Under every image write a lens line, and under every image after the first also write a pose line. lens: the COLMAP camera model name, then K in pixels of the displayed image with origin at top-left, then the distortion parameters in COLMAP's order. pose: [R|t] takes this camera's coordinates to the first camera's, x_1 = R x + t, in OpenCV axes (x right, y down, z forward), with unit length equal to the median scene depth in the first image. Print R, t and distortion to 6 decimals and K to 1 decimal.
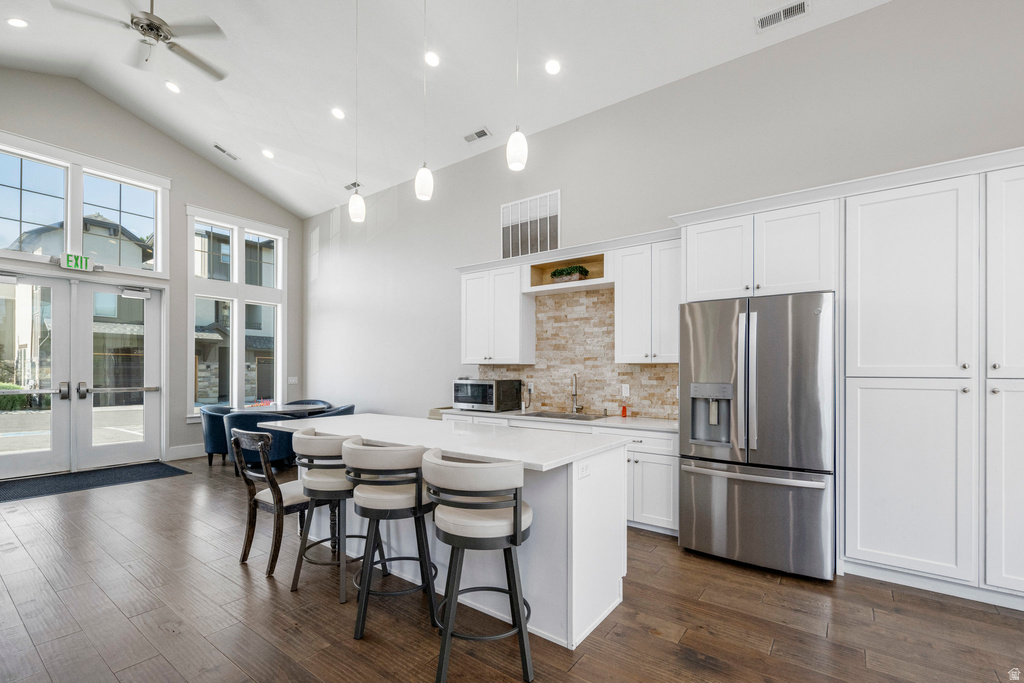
lens RADIAL K [[457.1, 0, 521.4], [0, 457.1, 369.7], [0, 0, 1]] dist [0.008053, -0.002314]
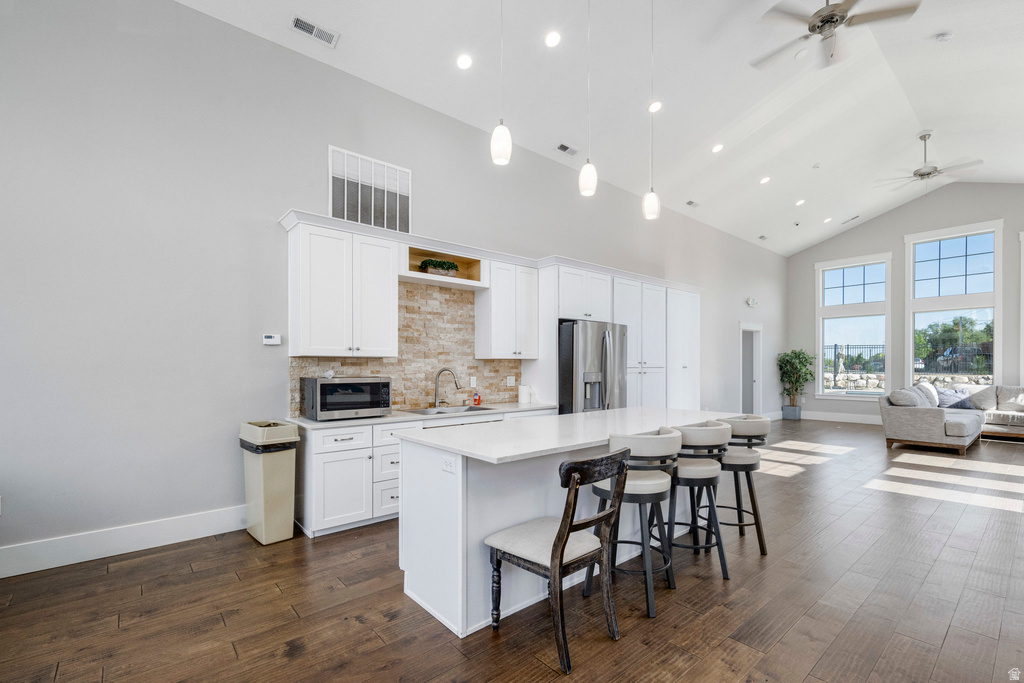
lens RADIAL K [[457.1, 0, 514.5], [0, 457.1, 367.6], [0, 0, 1]] dist [0.008053, -0.002314]
pose [[0.223841, -0.009843, 0.974576, -0.788127], [-0.002981, 0.999937, 0.010784, -0.003064], [-0.974621, -0.005319, 0.223798, 0.588949]]
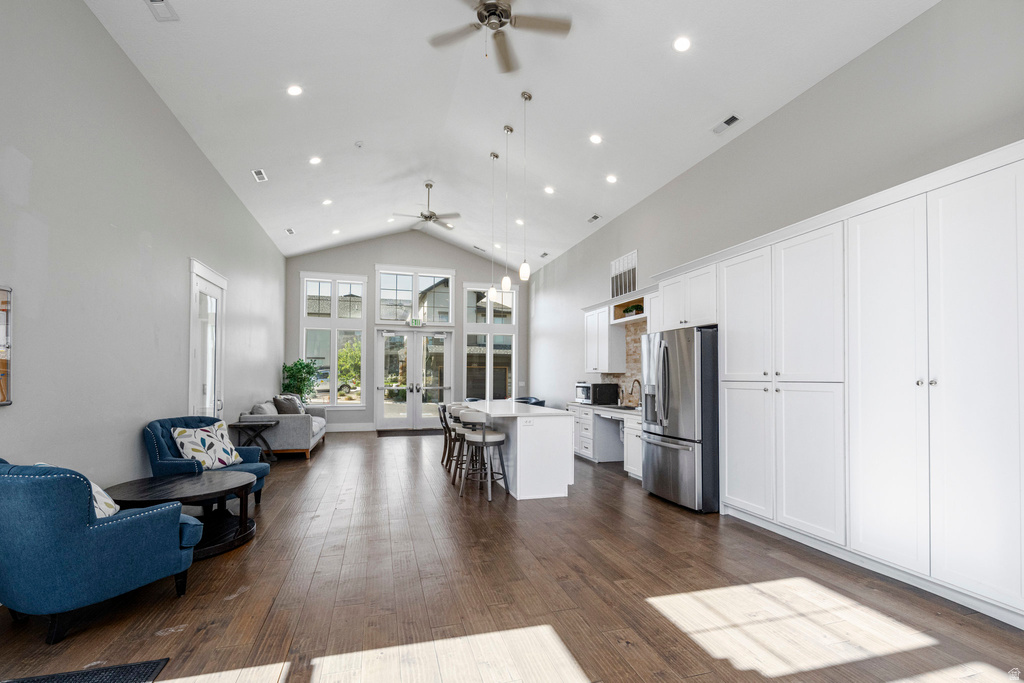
lens RADIAL K [[457.1, 0, 506.8], [0, 457.1, 366.2], [0, 0, 1]] dist [0.008053, -0.002314]
pose [[0.790791, -0.015908, -0.611880, 0.632130], [0.000791, 0.999688, -0.024968, 0.002740], [0.612086, 0.019261, 0.790556, -0.360316]]
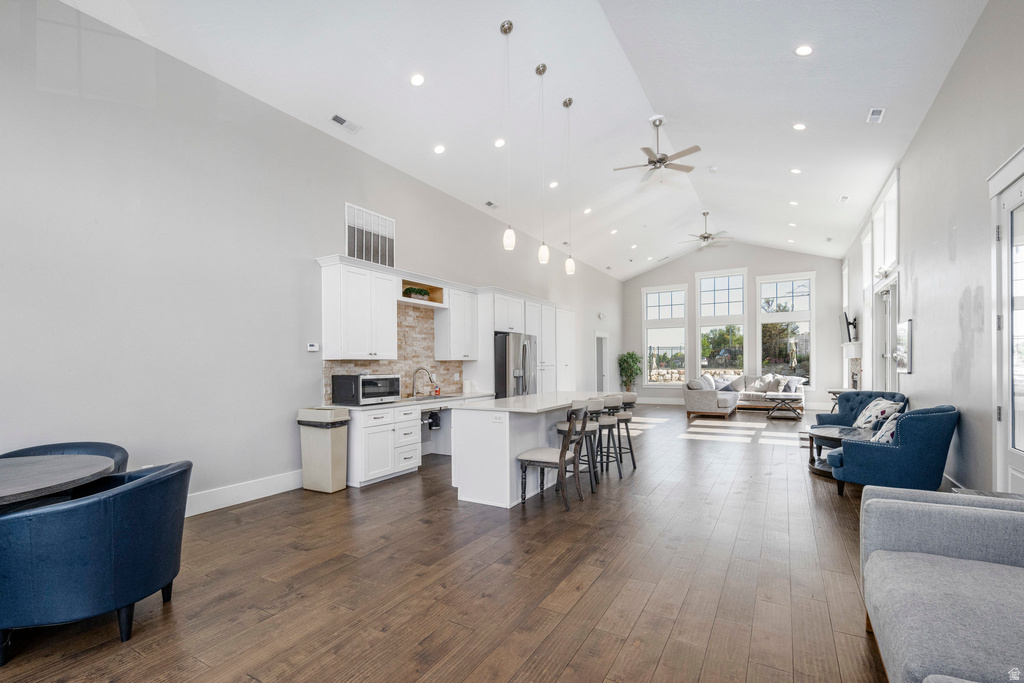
lens RADIAL K [[457.1, 0, 516.8], [0, 457.1, 367.2], [0, 0, 1]] dist [0.008053, -0.002314]
pose [[-0.107304, -0.010469, 0.994171, -1.205528], [0.004639, 0.999928, 0.011031, -0.005173], [-0.994215, 0.005795, -0.107248, 0.812489]]
